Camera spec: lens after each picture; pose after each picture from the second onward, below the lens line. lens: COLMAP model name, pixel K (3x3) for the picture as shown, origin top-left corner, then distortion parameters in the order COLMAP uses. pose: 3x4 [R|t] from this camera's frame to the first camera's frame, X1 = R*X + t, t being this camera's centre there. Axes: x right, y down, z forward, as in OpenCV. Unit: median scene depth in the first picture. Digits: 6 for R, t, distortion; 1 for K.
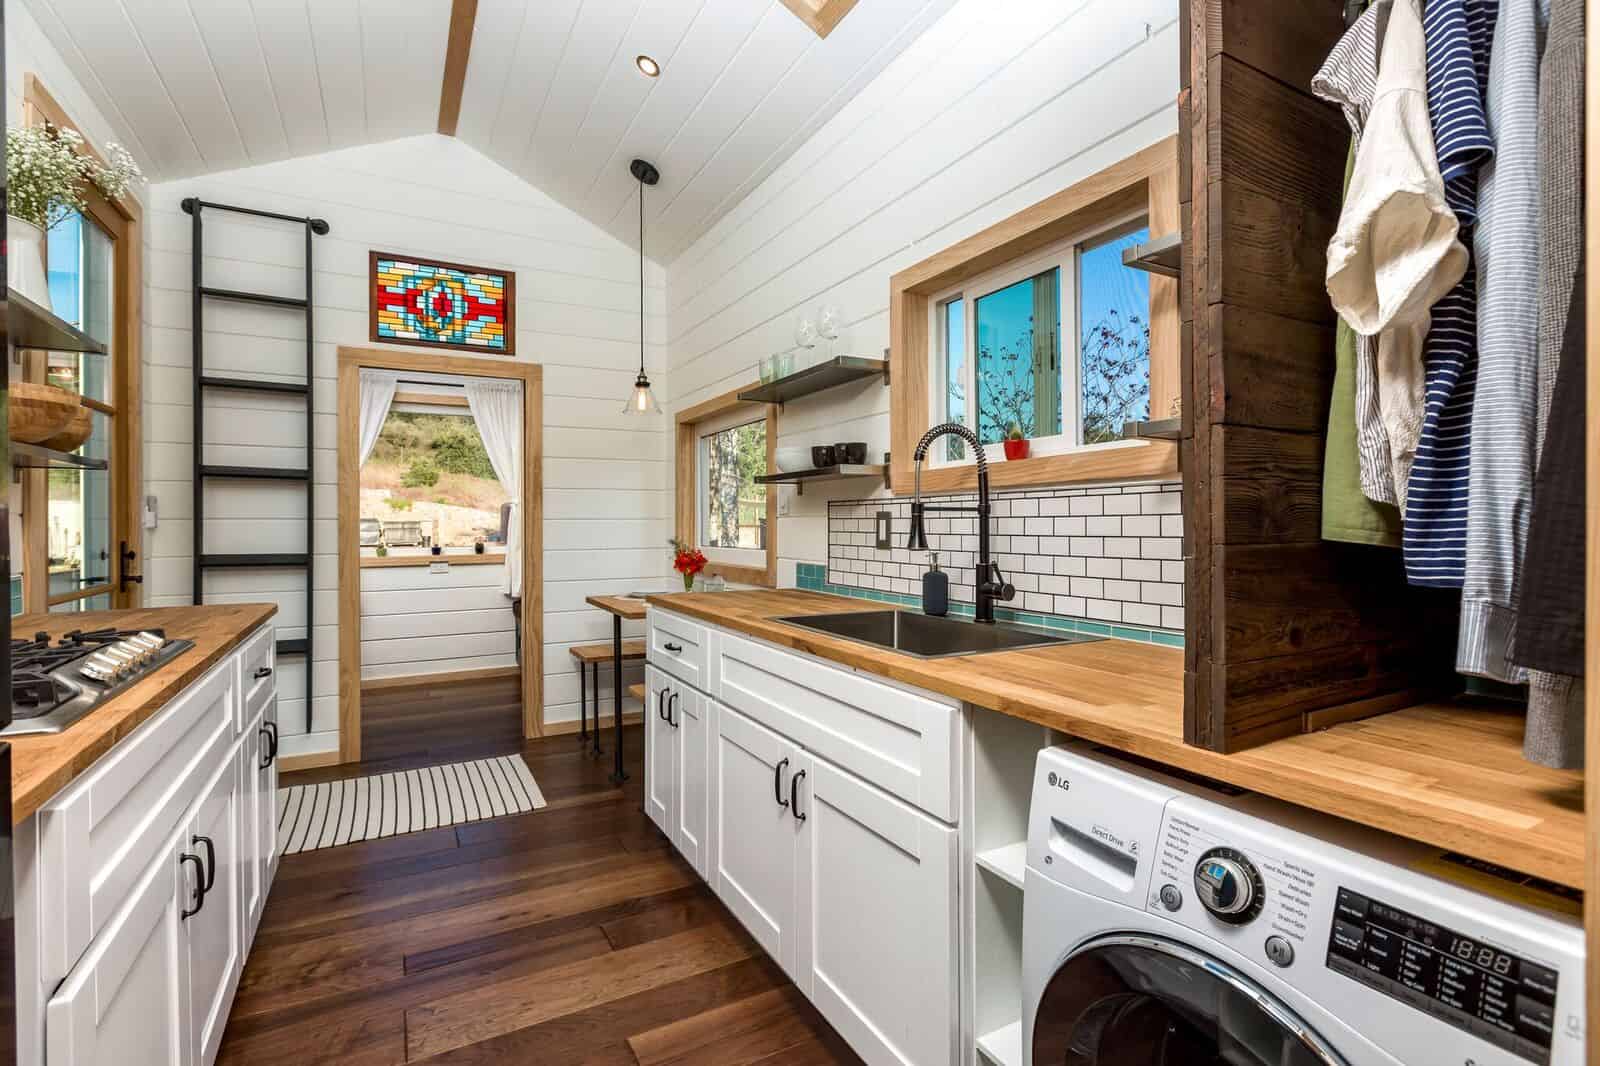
lens RADIAL K [[746.9, 0, 795.6], [0, 746.9, 518.7], [0, 0, 1]] dist [-0.003247, 0.000059]
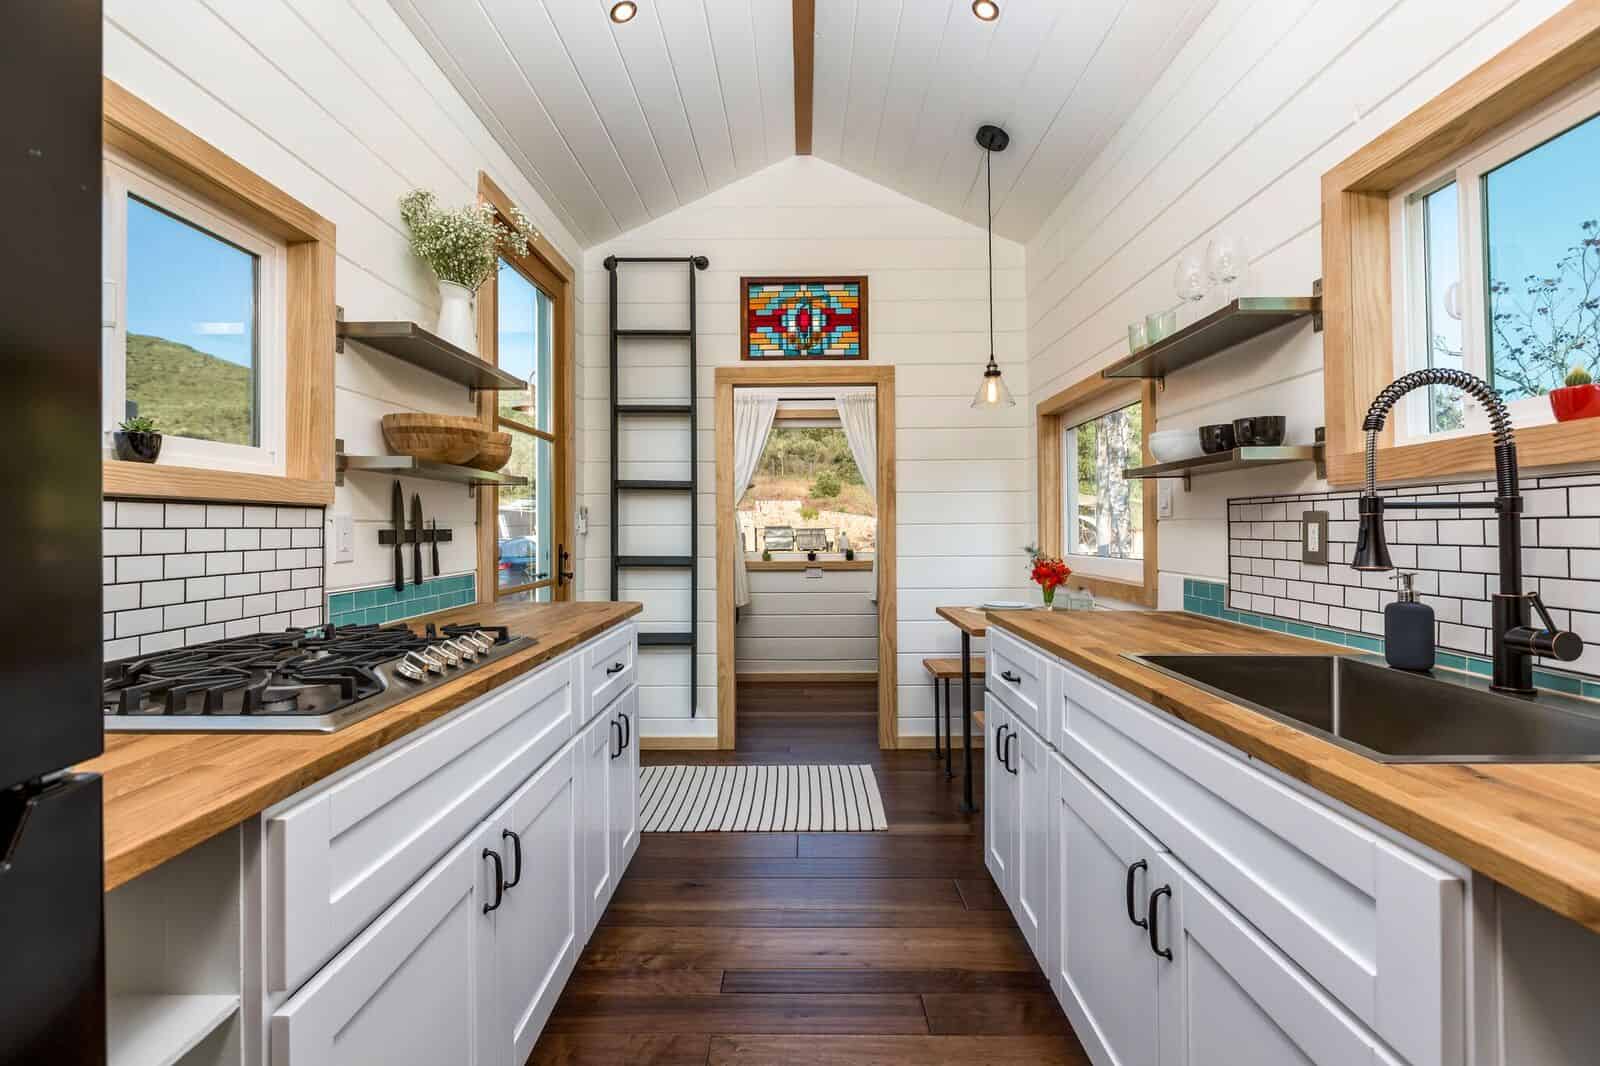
lens RADIAL K [[741.4, 0, 794.3], [0, 741.4, 515.5], [0, 0, 1]] dist [-0.003651, -0.000983]
pose [[0.871897, -0.011016, -0.489566, 0.028036], [0.006042, 0.999913, -0.011739, -0.000238], [0.489652, 0.007278, 0.871887, 0.135832]]
